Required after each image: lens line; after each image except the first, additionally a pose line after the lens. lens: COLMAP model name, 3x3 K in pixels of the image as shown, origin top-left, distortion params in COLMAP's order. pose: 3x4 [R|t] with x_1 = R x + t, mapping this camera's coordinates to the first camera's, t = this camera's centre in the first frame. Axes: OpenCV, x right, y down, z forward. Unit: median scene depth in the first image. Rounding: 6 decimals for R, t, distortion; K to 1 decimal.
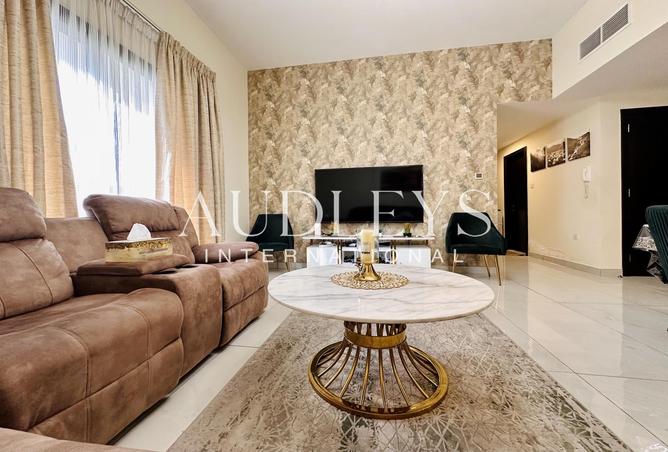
lens RADIAL K [[274.7, 0, 291.7], [0, 274.7, 273.7], [0, 0, 1]] dist [-0.000731, -0.000441]
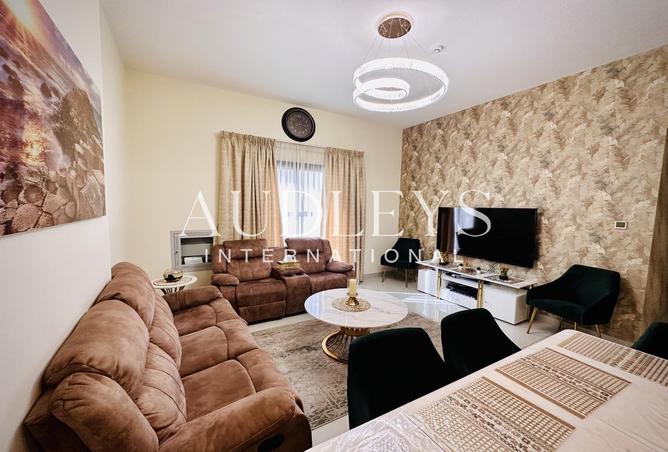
lens RADIAL K [[274.7, 0, 338.0], [0, 274.7, 225.3], [0, 0, 1]] dist [-0.000731, -0.000441]
pose [[0.659361, 0.065878, -0.748934, 0.701911], [-0.025054, 0.997526, 0.065688, -0.369482], [0.751409, -0.024548, 0.659380, -0.142244]]
